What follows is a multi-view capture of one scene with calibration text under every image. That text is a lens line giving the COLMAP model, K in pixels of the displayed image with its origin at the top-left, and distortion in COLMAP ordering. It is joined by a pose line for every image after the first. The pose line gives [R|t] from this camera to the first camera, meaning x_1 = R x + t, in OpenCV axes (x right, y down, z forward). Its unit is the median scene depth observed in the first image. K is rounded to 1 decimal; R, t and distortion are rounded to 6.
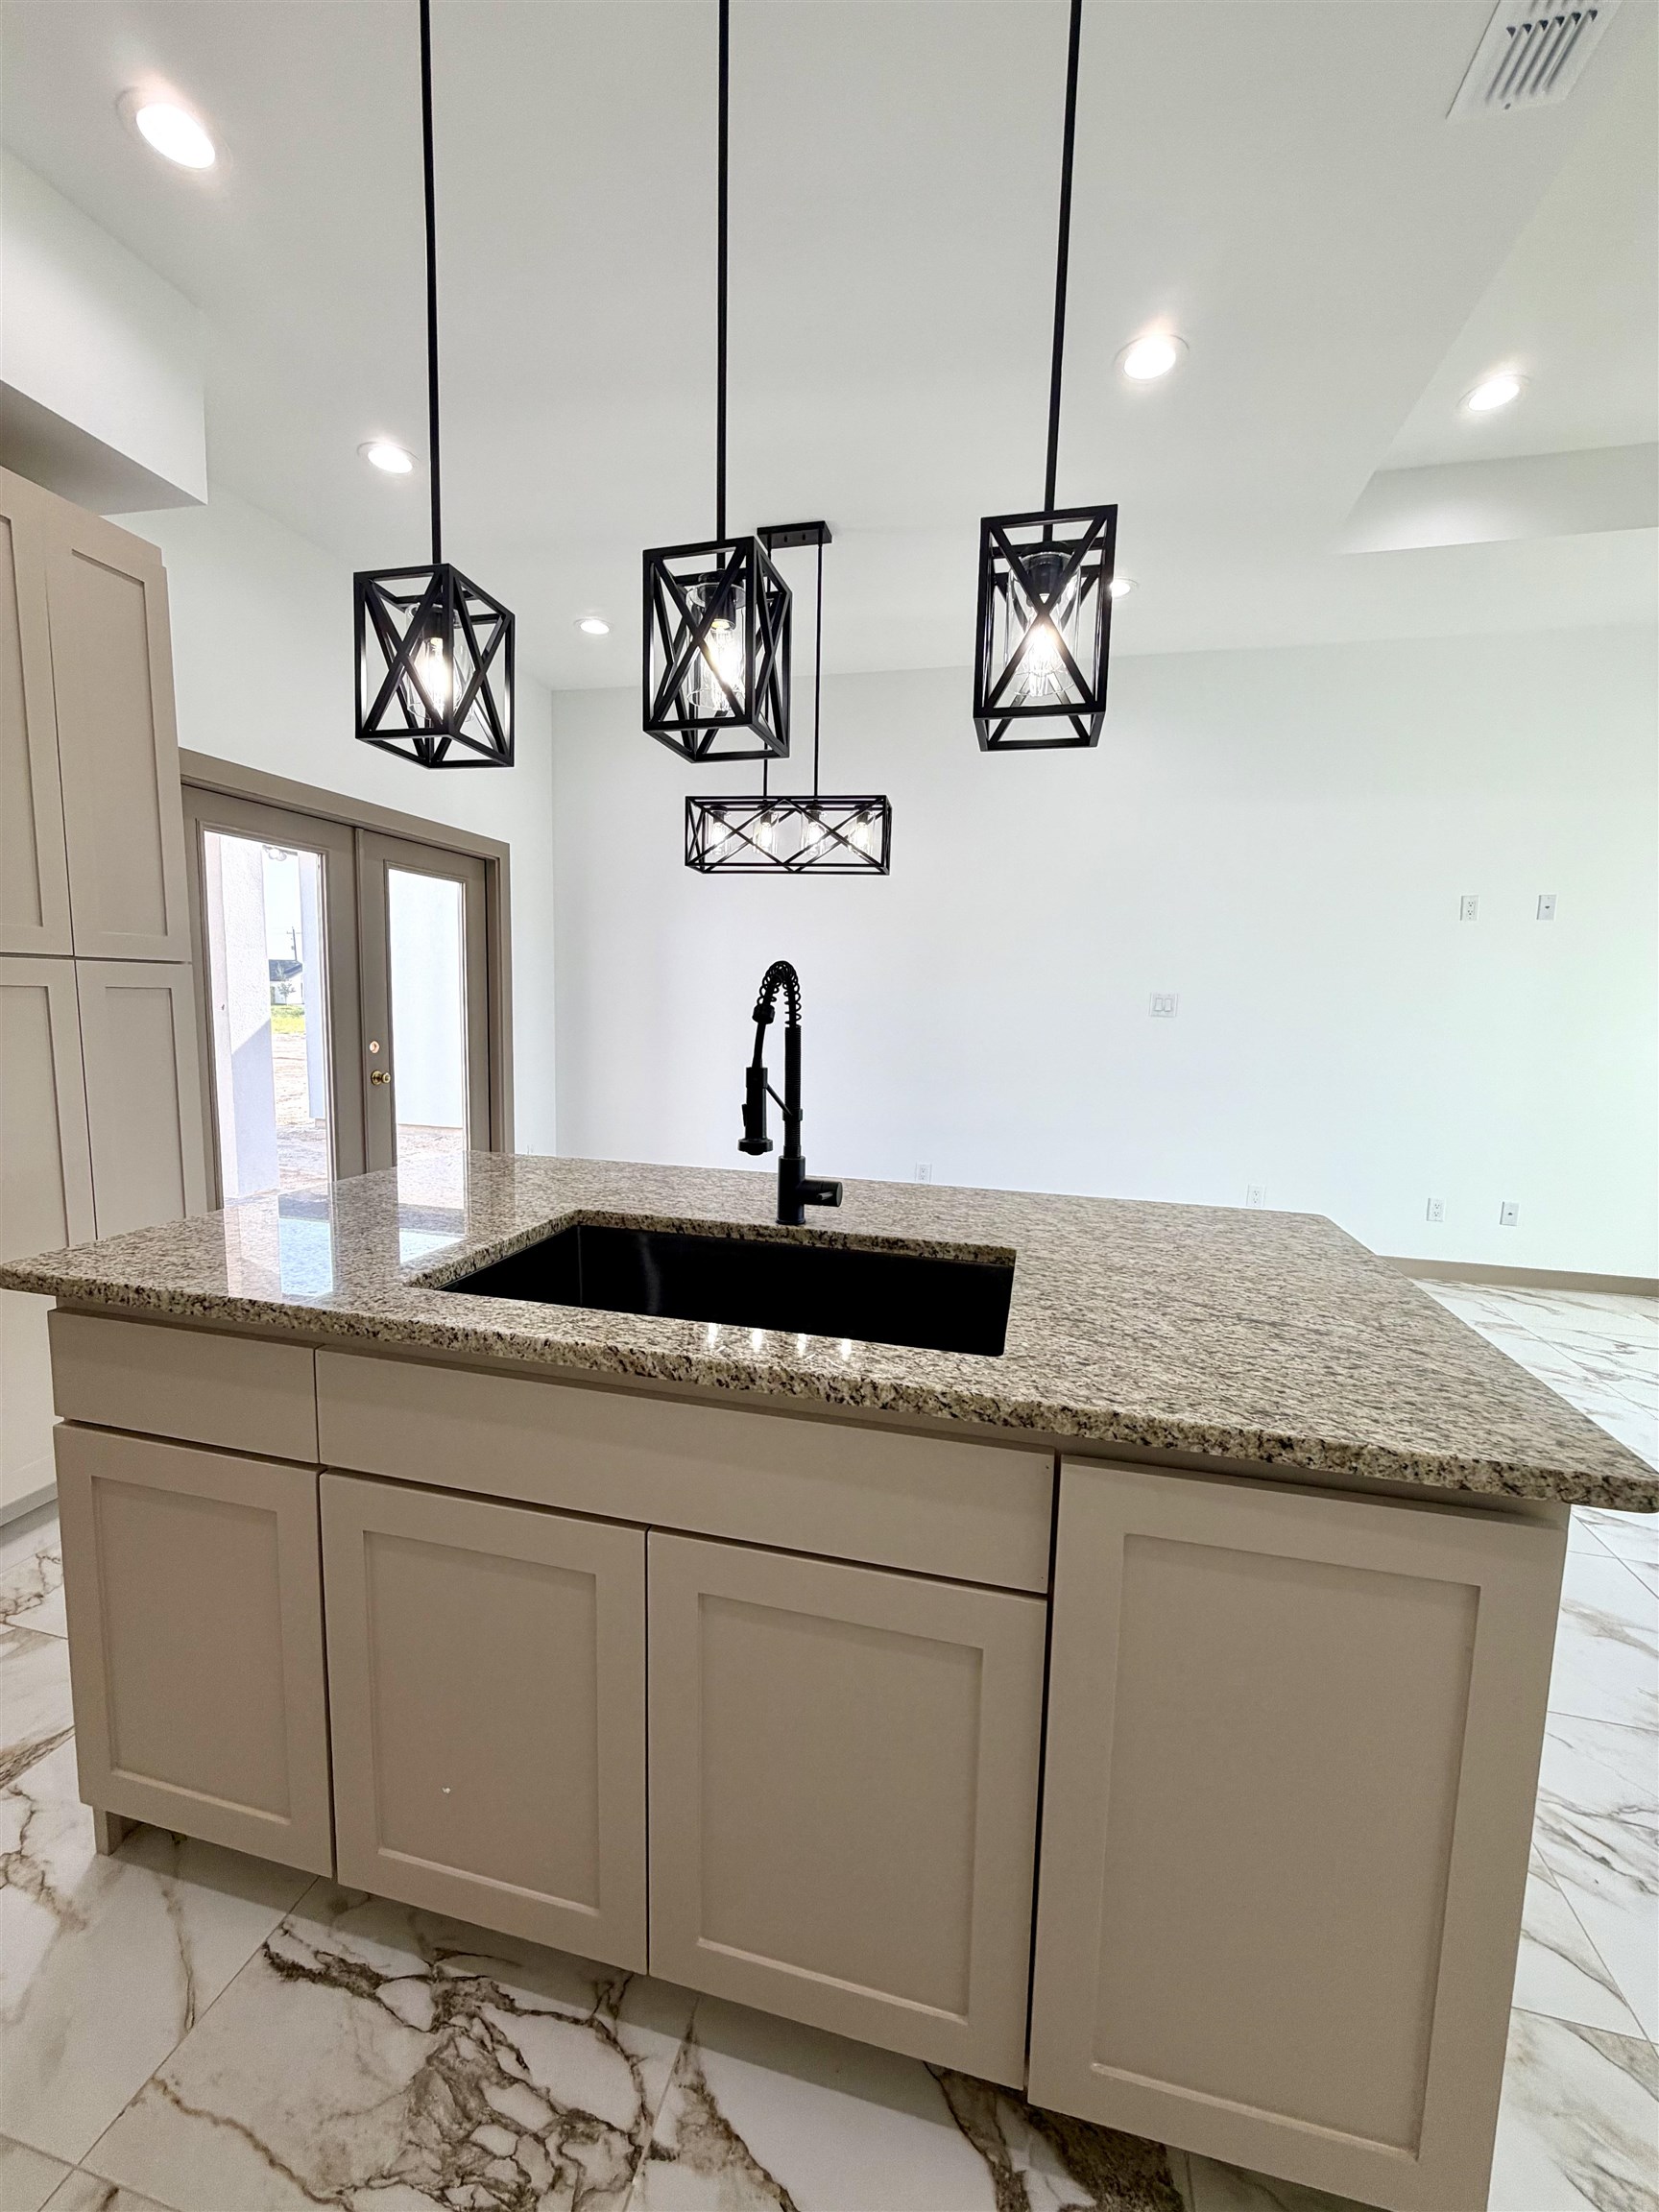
lens RADIAL K [[880.9, 0, 829.9], [0, 880.9, 1097.3], [0, 0, 1]] dist [-0.000257, 0.000167]
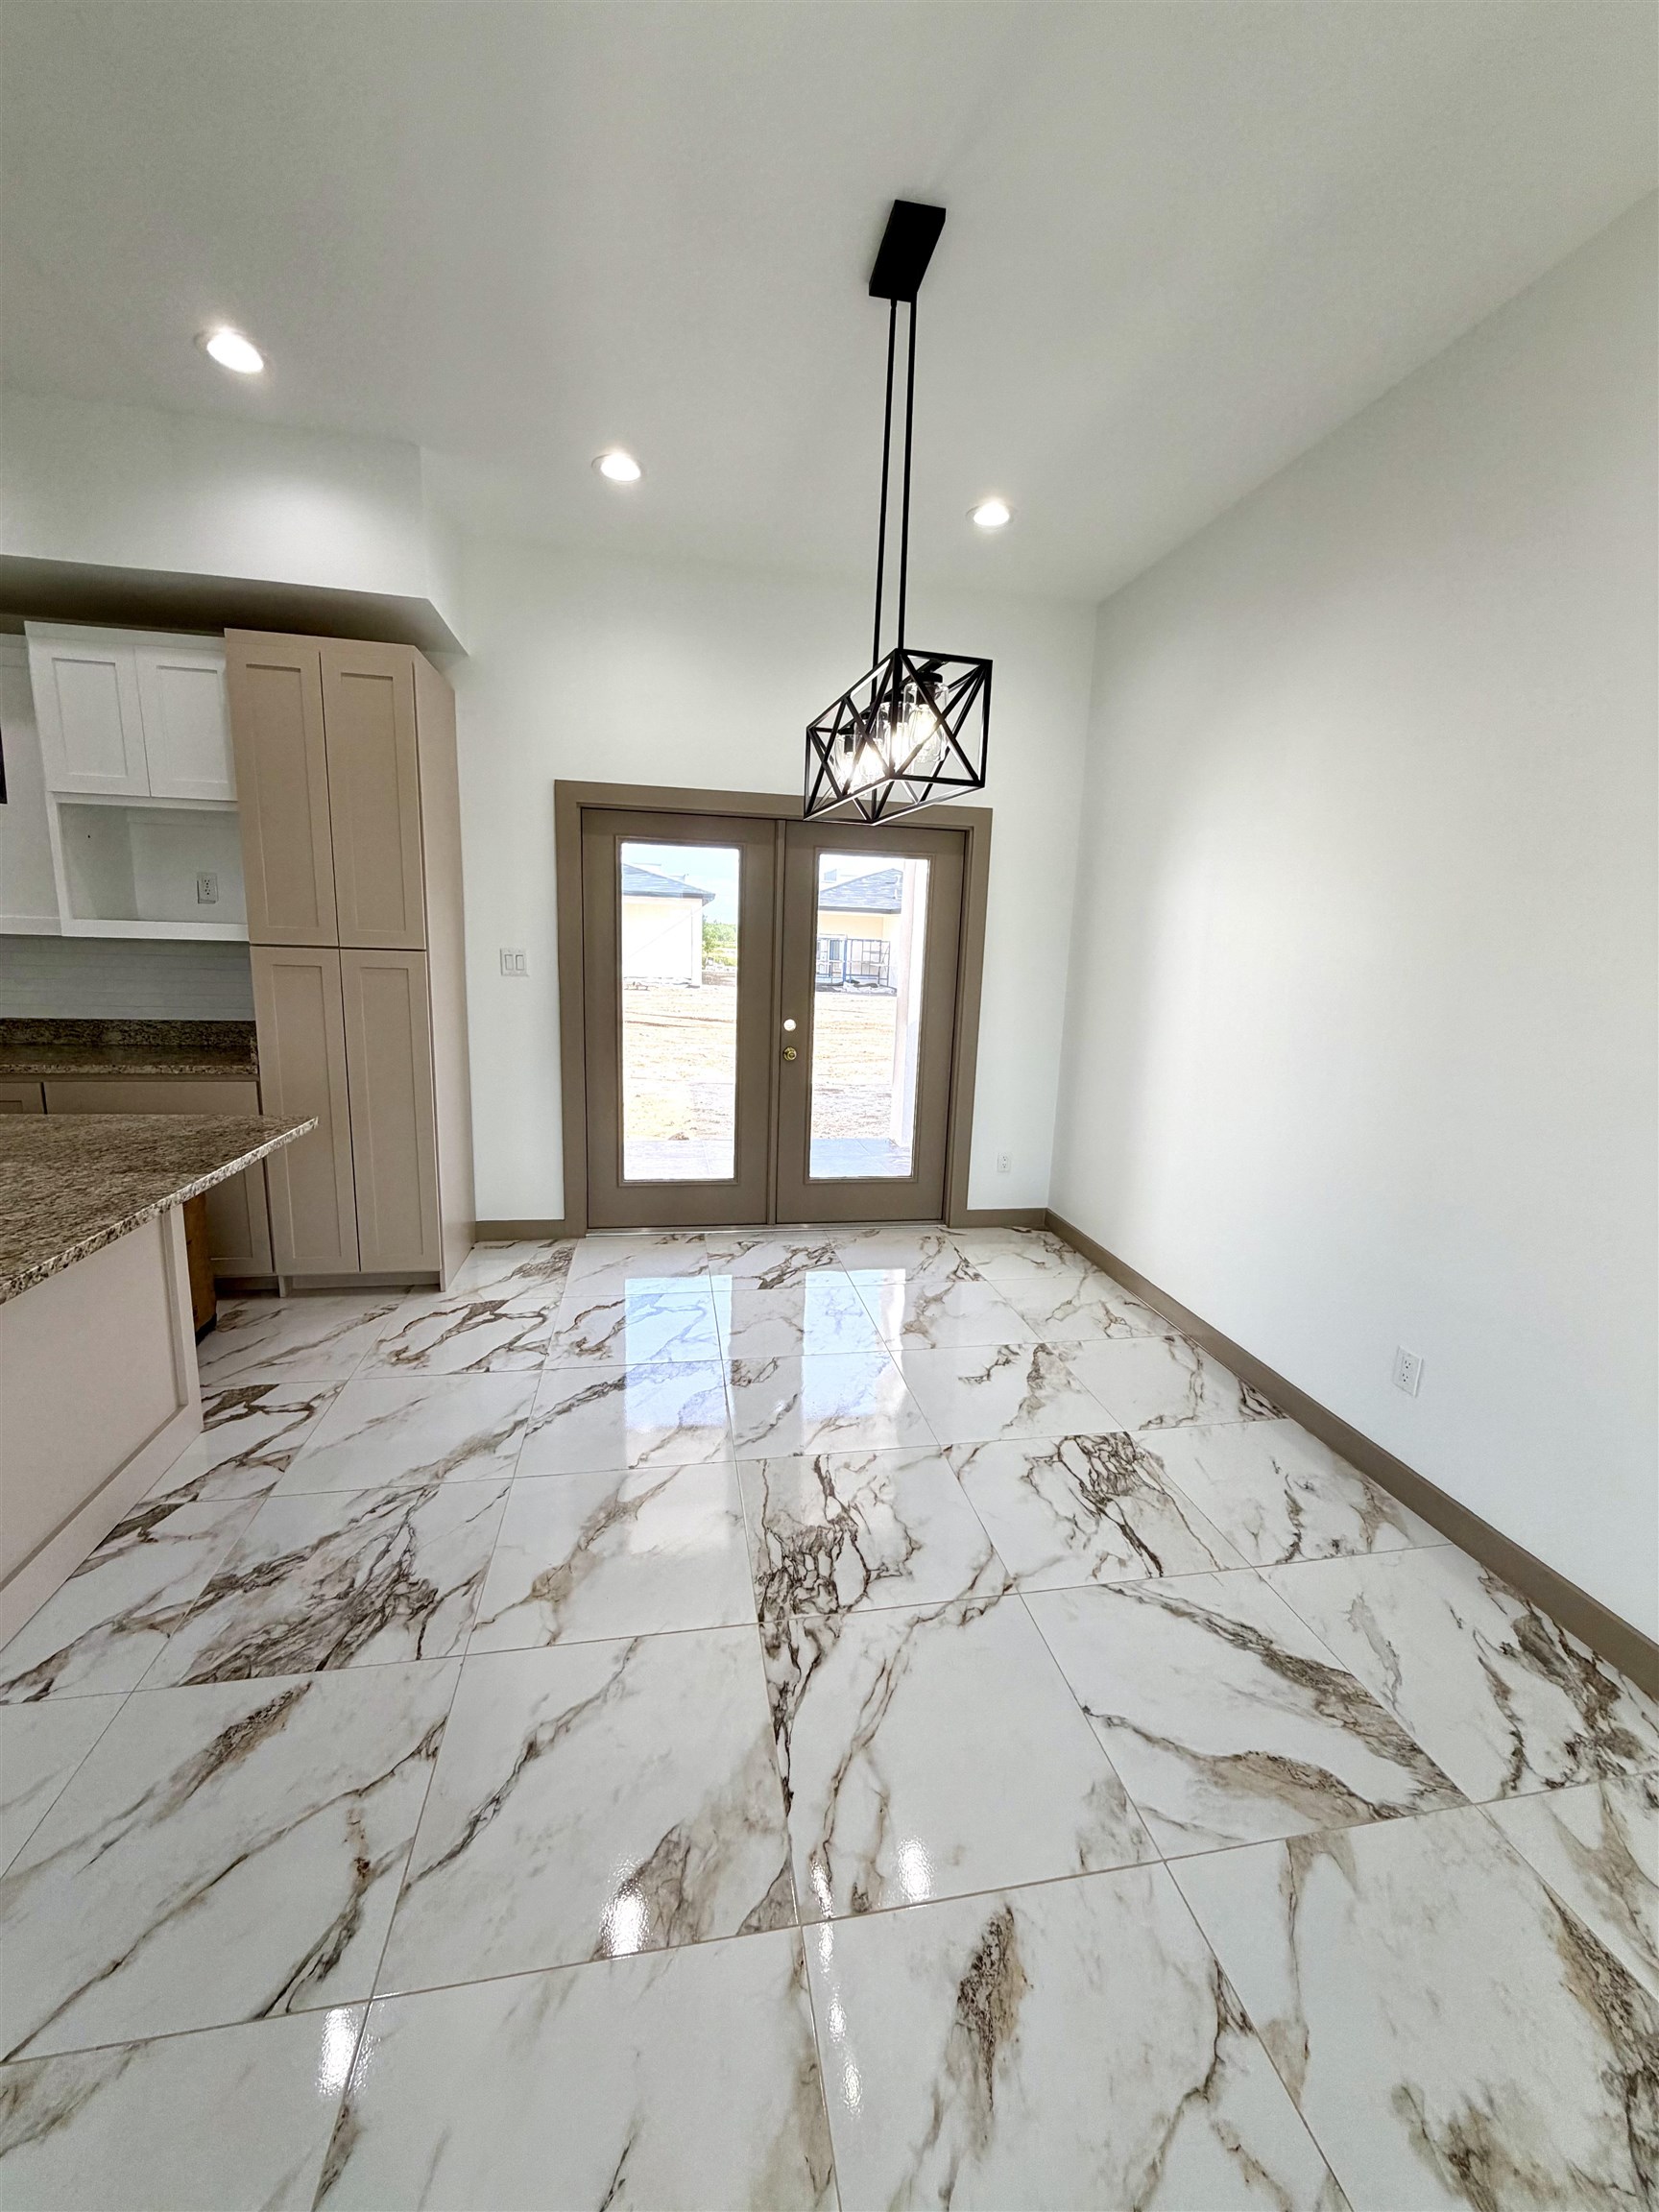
lens RADIAL K [[880.9, 0, 829.9], [0, 880.9, 1097.3], [0, 0, 1]] dist [-0.000257, 0.000167]
pose [[0.413559, 0.152258, -0.897656, 1.402450], [-0.128593, 0.985803, 0.107965, -0.273551], [0.901350, 0.070783, 0.427267, 1.750392]]
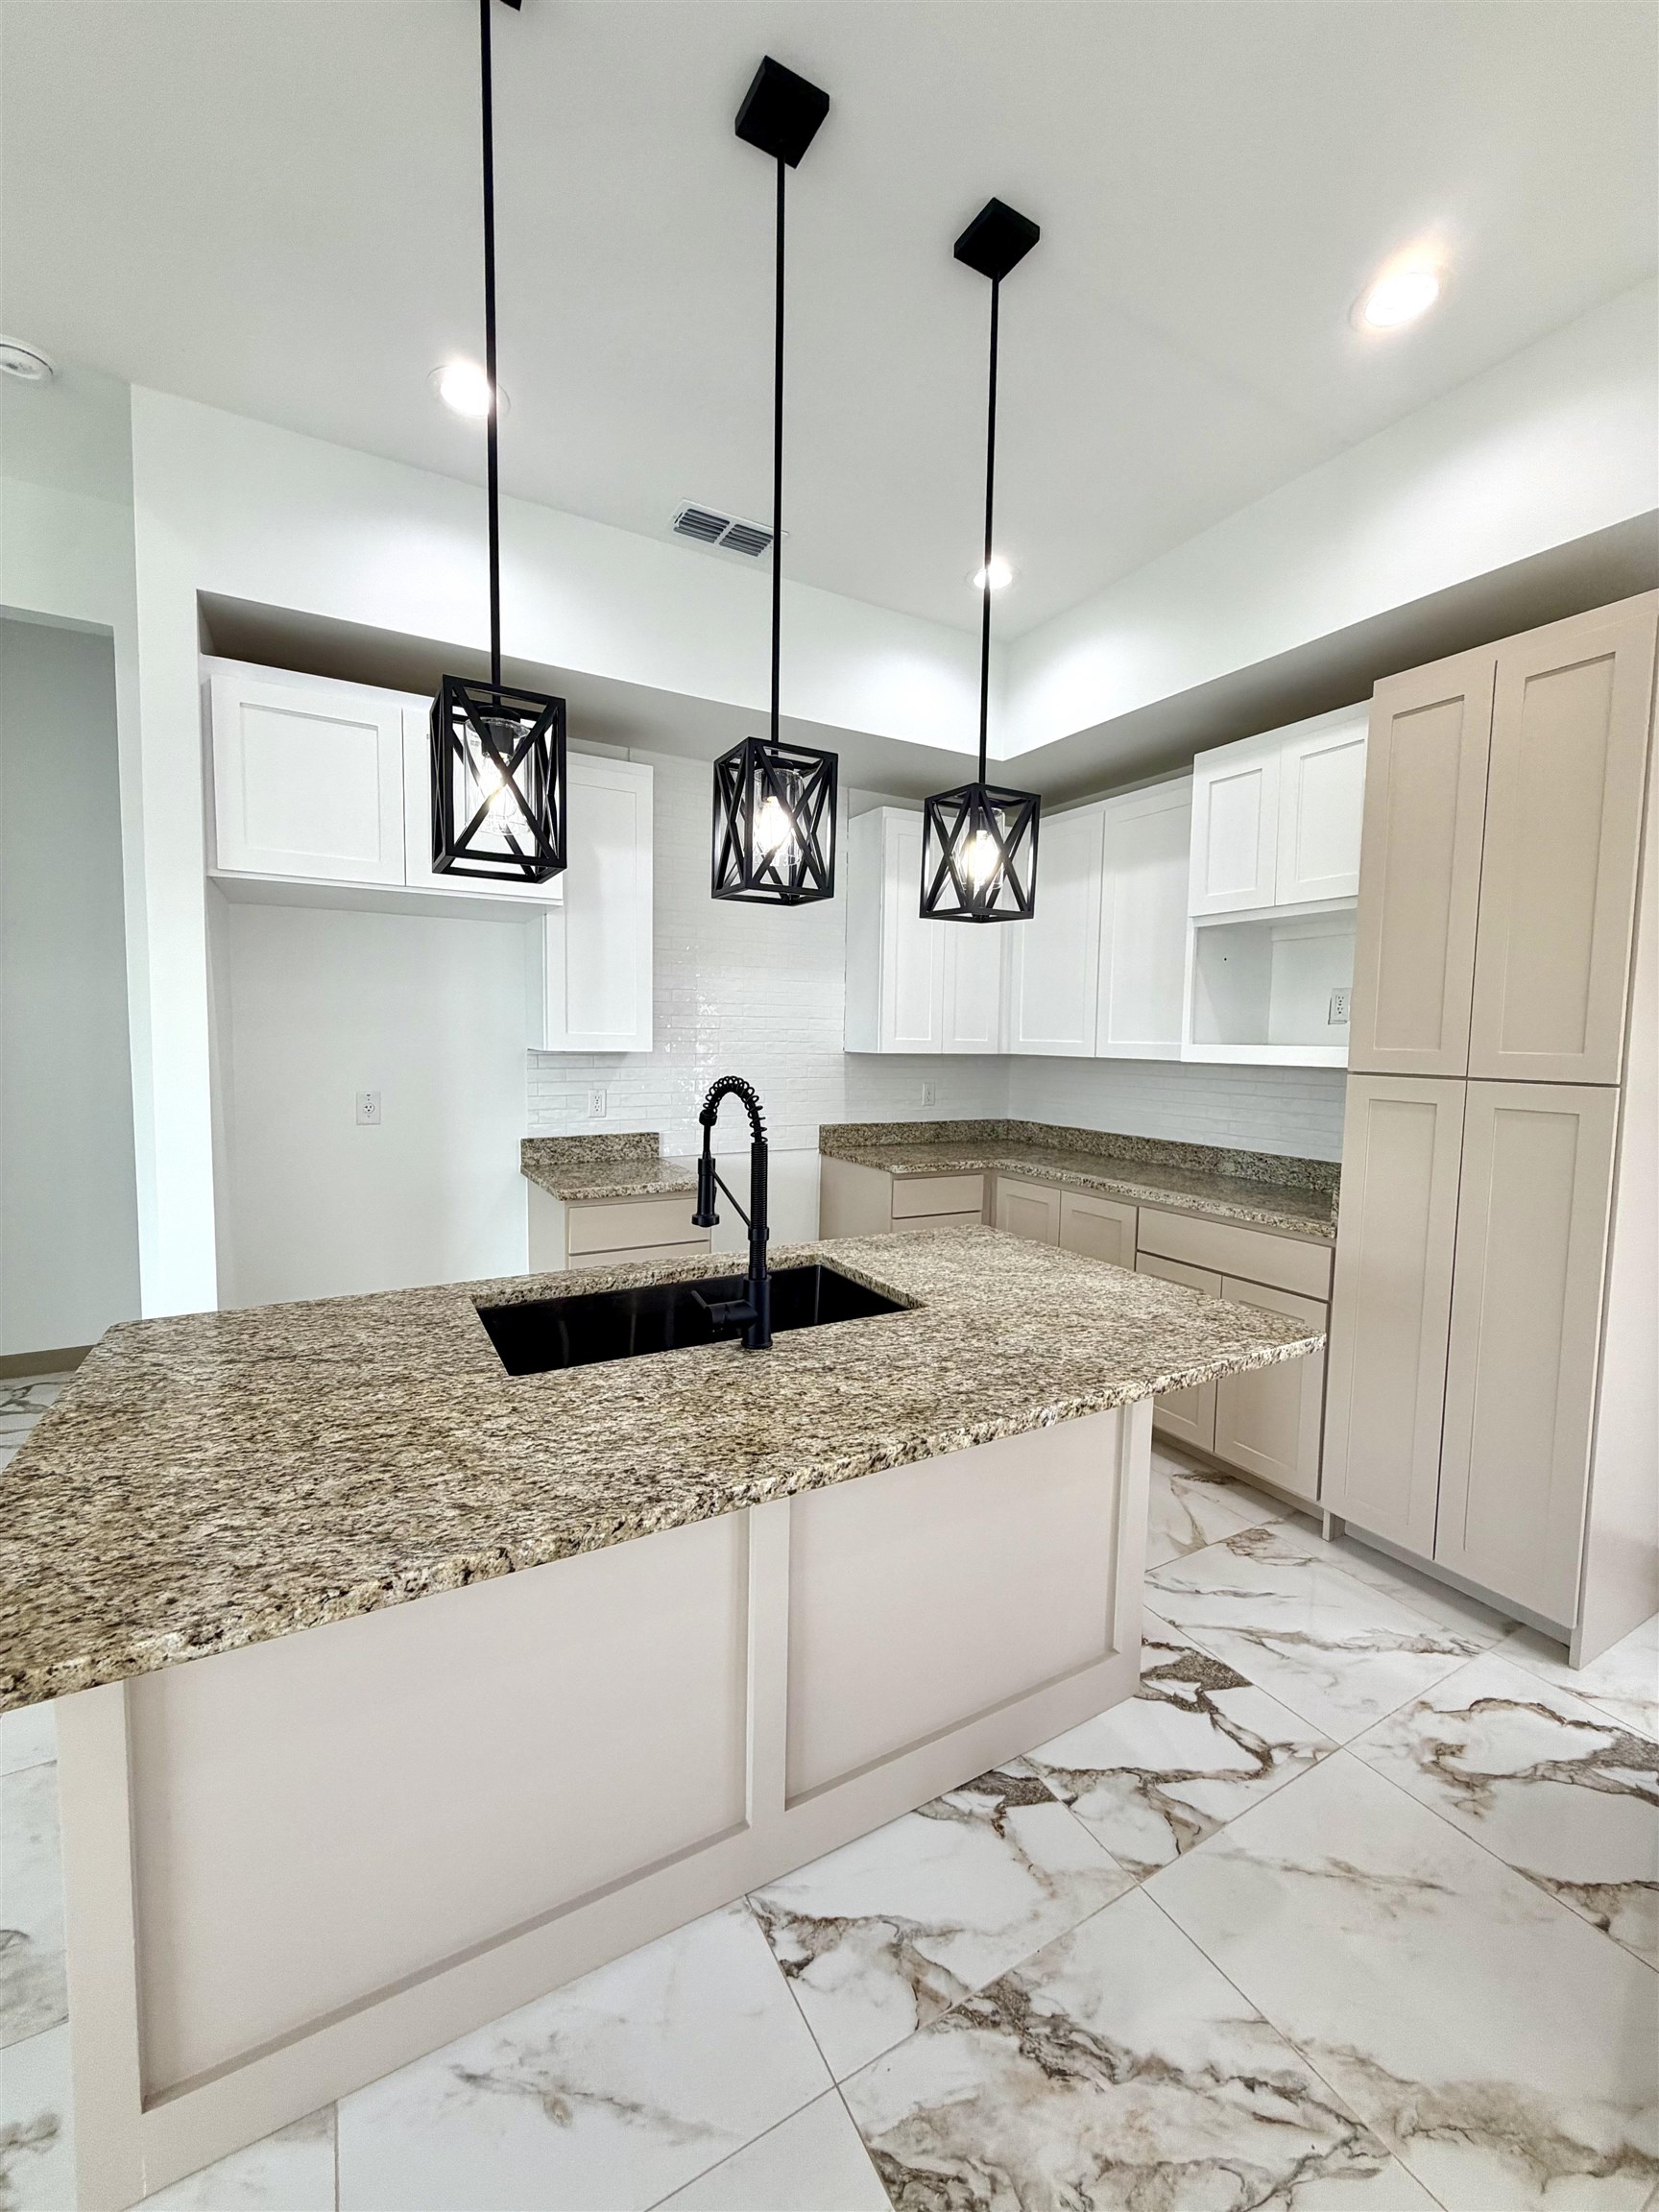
lens RADIAL K [[880.9, 0, 829.9], [0, 880.9, 1097.3], [0, 0, 1]] dist [-0.000257, 0.000167]
pose [[-0.725583, 0.012118, -0.688028, 0.627526], [-0.114363, 0.983817, 0.137933, -0.300347], [0.678565, 0.178767, -0.712455, 1.906956]]
